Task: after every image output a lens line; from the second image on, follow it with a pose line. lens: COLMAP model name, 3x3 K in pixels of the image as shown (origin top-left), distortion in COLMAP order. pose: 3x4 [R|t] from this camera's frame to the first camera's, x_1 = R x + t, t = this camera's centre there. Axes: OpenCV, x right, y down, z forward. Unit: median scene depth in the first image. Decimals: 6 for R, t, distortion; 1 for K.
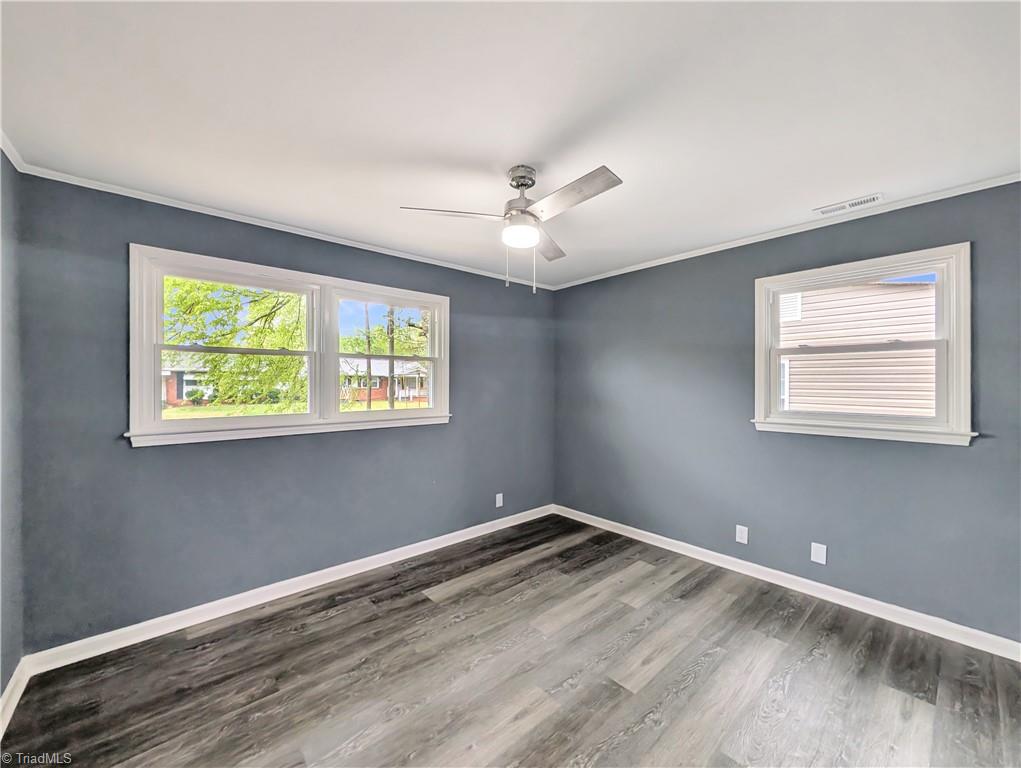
lens RADIAL K [[406.8, 0, 518.1], [0, 406.8, 369.1], [0, 0, 1]] dist [-0.001319, -0.000144]
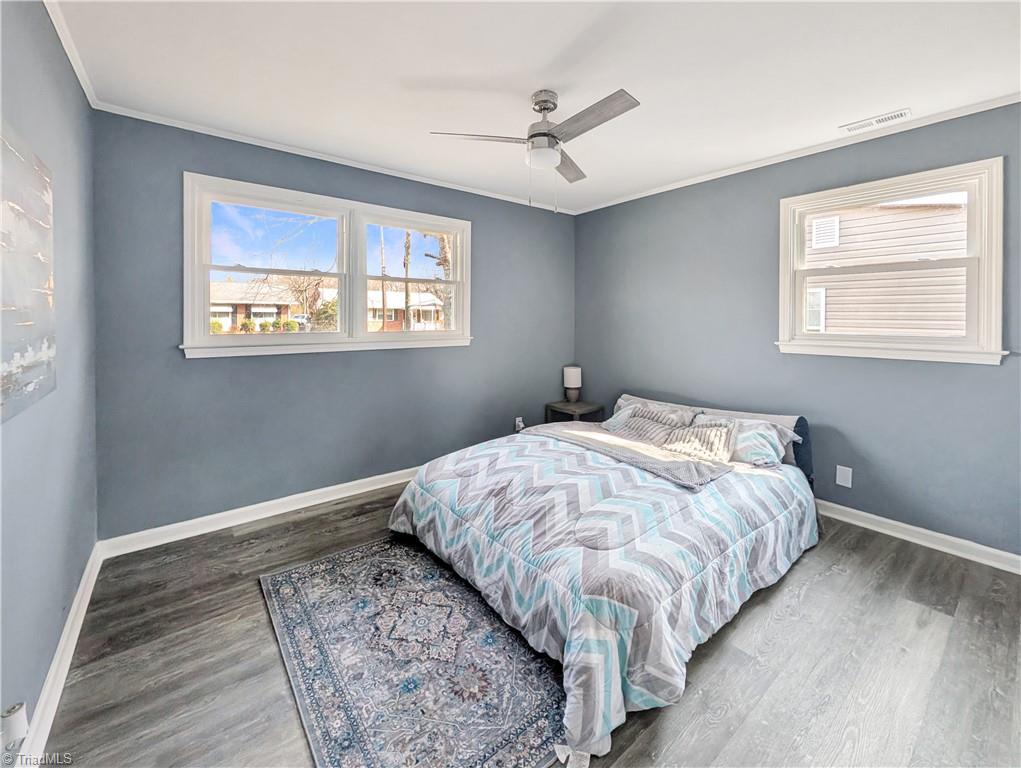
lens RADIAL K [[428.8, 0, 511.0], [0, 428.8, 309.4], [0, 0, 1]] dist [-0.000799, -0.000003]
pose [[0.998283, 0.002806, -0.058502, -0.008939], [-0.002209, 0.999945, 0.010265, 0.048959], [0.058527, -0.010118, 0.998235, -0.105828]]
